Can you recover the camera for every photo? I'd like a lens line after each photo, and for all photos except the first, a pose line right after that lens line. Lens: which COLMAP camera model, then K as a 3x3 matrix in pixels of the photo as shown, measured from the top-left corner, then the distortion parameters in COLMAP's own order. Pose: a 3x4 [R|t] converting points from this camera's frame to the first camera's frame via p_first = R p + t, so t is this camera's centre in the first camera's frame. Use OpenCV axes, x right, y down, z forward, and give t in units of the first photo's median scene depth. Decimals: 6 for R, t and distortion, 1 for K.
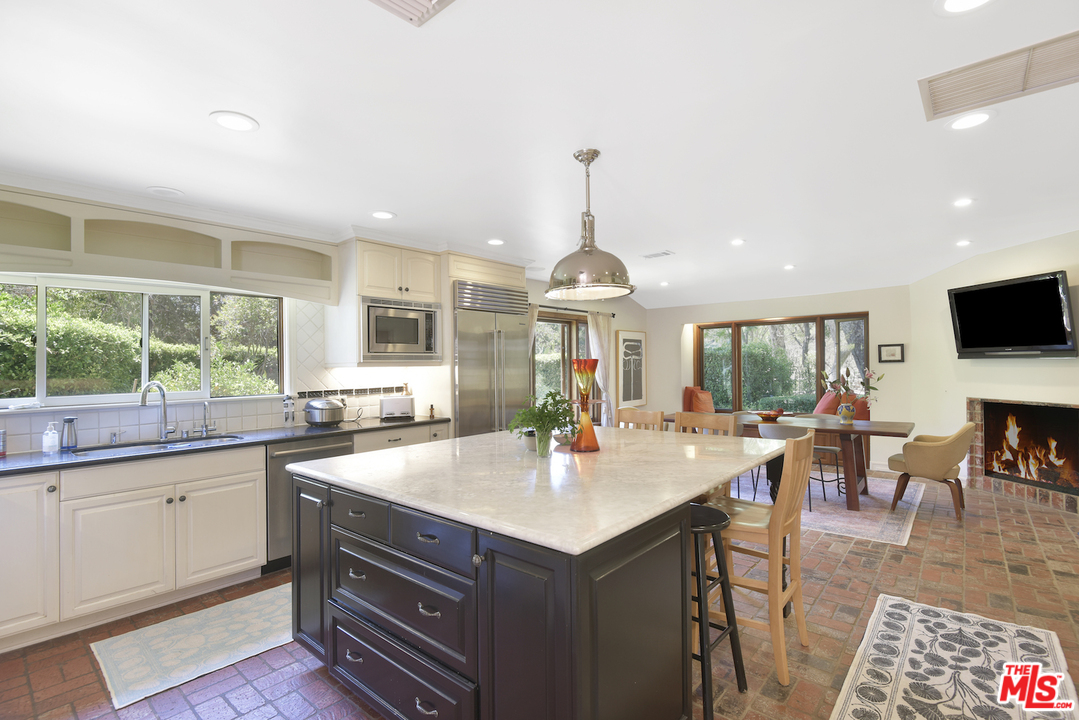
lens RADIAL K [[501.6, 0, 542.3], [0, 501.6, 365.8], [0, 0, 1]] dist [-0.009578, -0.001711]
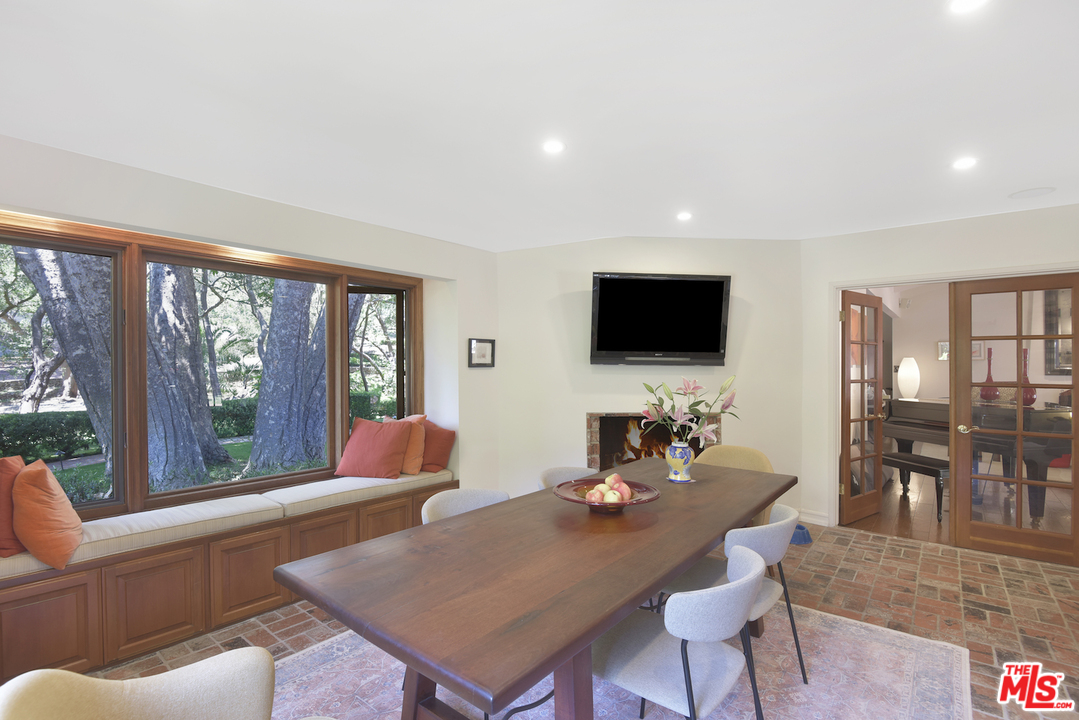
lens RADIAL K [[501.6, 0, 540.8], [0, 501.6, 363.6], [0, 0, 1]] dist [-0.009578, -0.001711]
pose [[-0.025744, 0.013290, 0.999580, 0.064064], [-0.004399, 0.999900, -0.013407, -0.004498], [-0.999659, -0.004742, -0.025683, 1.221128]]
